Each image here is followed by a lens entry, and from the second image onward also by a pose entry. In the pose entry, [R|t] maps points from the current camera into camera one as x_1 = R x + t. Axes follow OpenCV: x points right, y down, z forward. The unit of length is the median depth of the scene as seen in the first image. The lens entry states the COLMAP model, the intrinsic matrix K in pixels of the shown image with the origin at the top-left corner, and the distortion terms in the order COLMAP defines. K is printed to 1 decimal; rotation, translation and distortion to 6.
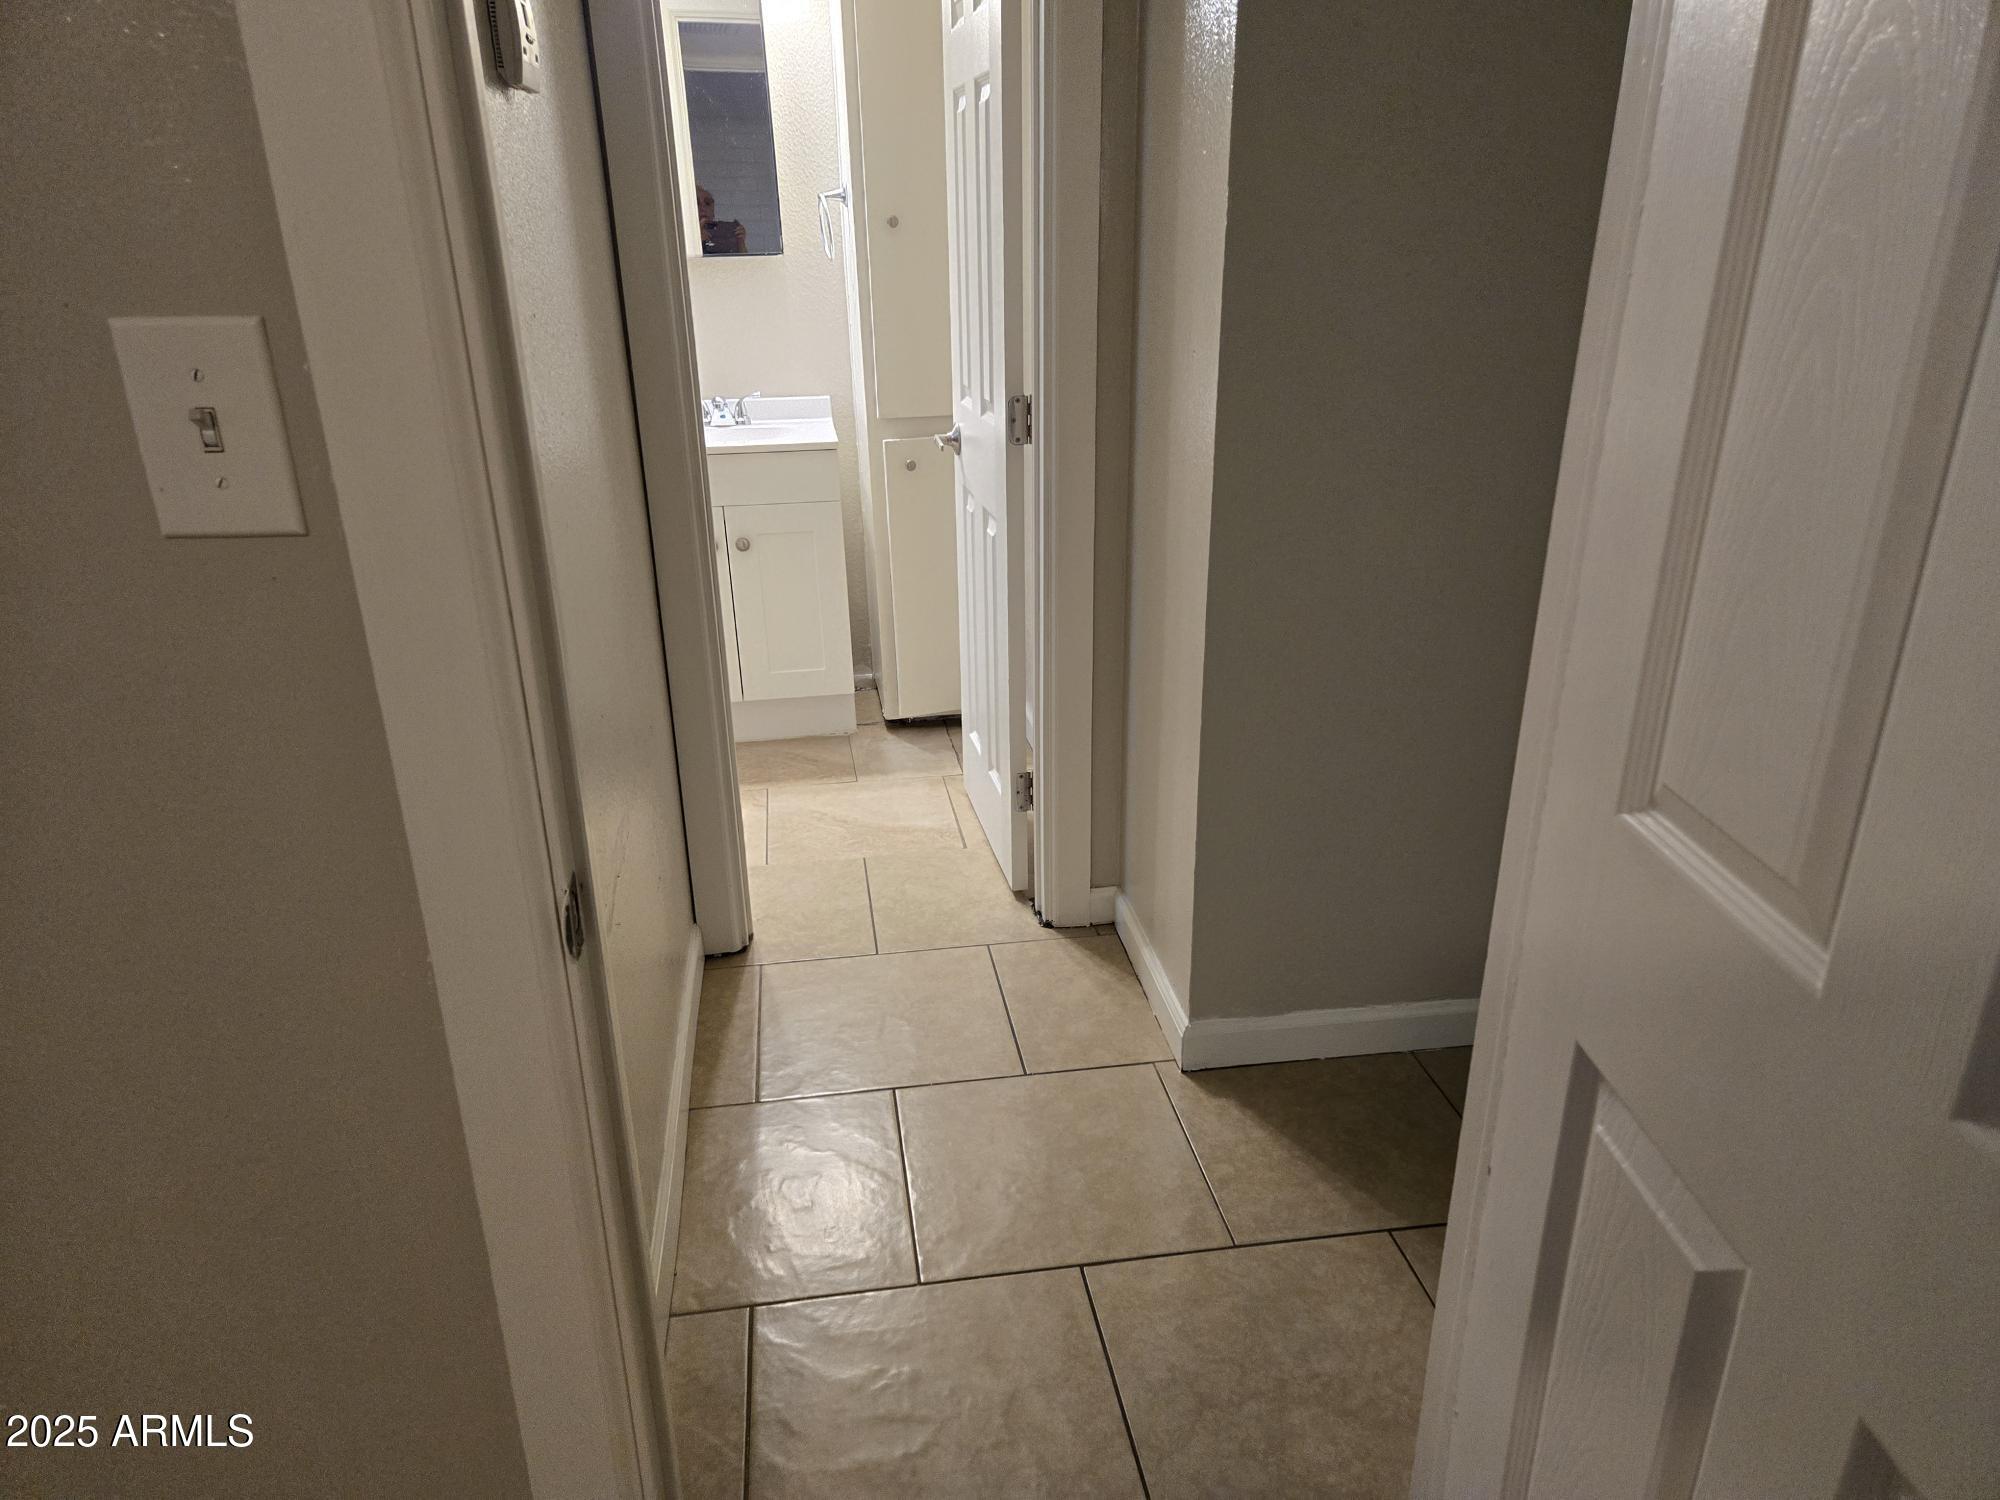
lens RADIAL K [[1338.0, 0, 1003.2], [0, 1338.0, 754.0], [0, 0, 1]] dist [0.073391, -0.052677]
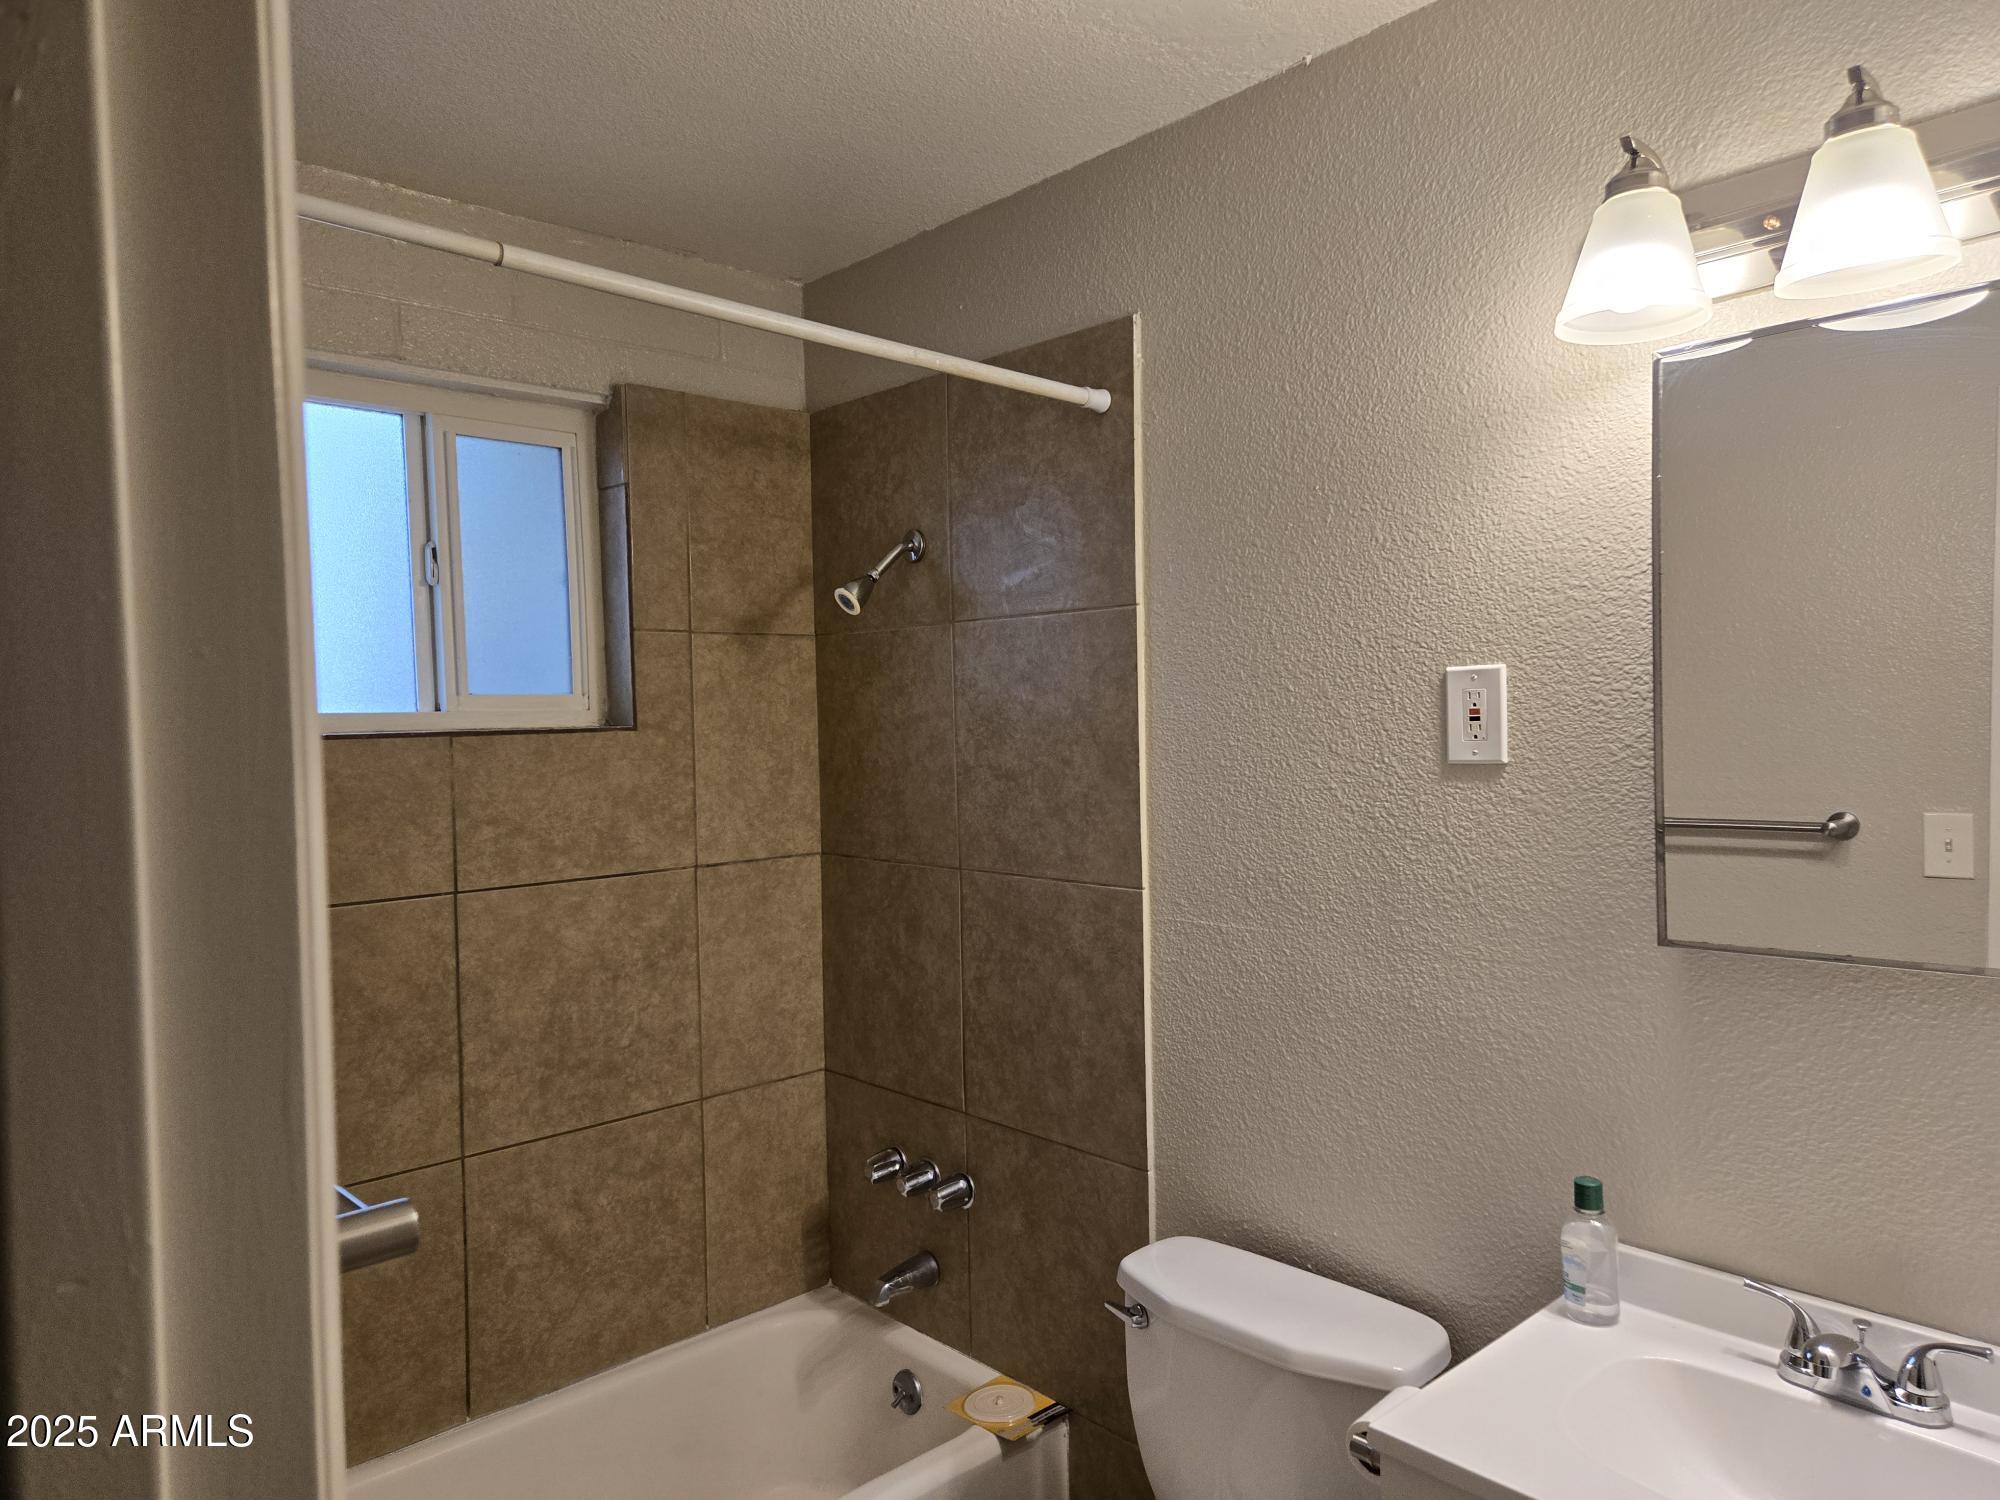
lens RADIAL K [[1338.0, 0, 1027.7], [0, 1338.0, 760.7], [0, 0, 1]] dist [0.073391, -0.052677]
pose [[0.570995, 0.043547, -0.819798, -0.043381], [-0.294688, 0.942912, -0.155165, -0.289955], [0.766240, 0.330183, 0.551230, 0.589569]]
